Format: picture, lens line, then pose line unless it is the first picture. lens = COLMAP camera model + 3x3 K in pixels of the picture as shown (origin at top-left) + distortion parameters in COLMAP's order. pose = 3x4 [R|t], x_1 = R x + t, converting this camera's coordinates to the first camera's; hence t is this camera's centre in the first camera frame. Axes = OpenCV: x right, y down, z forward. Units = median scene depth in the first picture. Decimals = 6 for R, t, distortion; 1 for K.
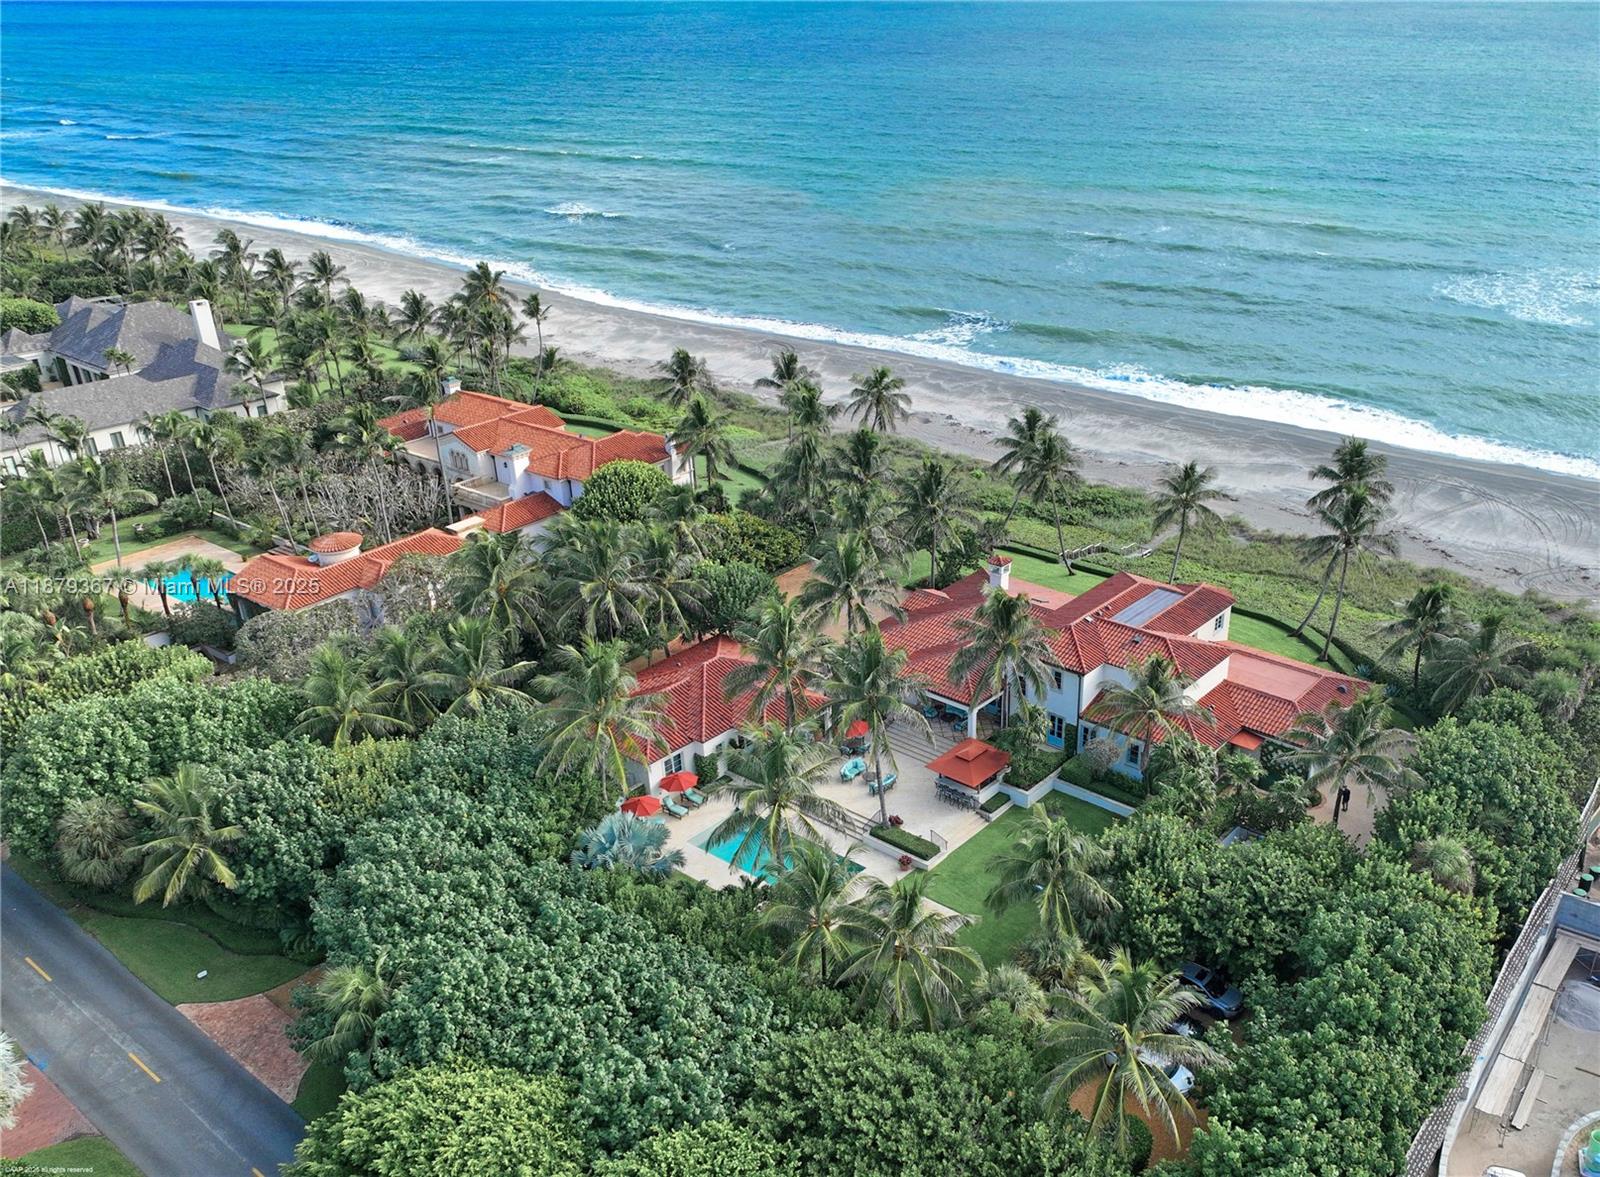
lens RADIAL K [[1374.0, 0, 923.4], [0, 1374.0, 619.4], [0, 0, 1]] dist [0.011662, 0.000005]
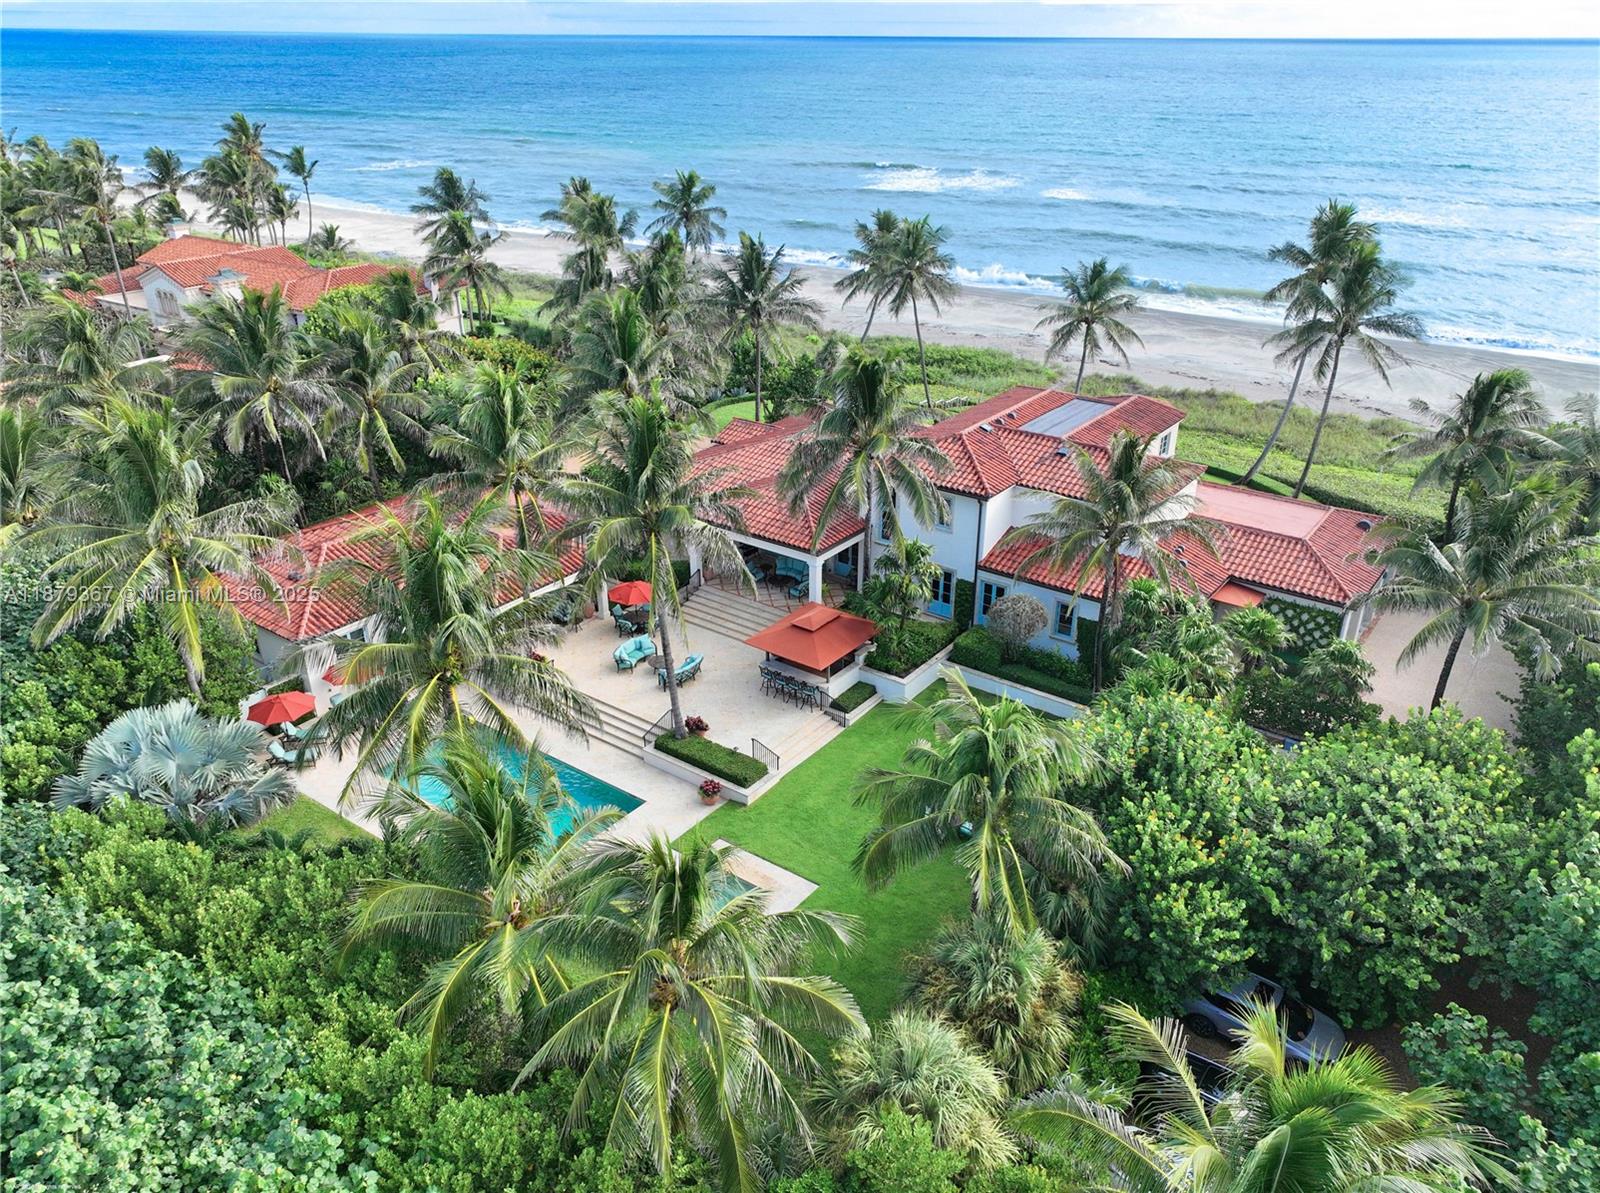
lens RADIAL K [[1131.6, 0, 795.4], [0, 1131.6, 596.5], [0, 0, 1]] dist [0.013574, 0.002213]
pose [[0.999527, -0.010404, 0.028945, 0.010908], [0.010514, 0.999938, -0.003654, 0.092995], [-0.028905, 0.003956, 0.999574, 0.498970]]
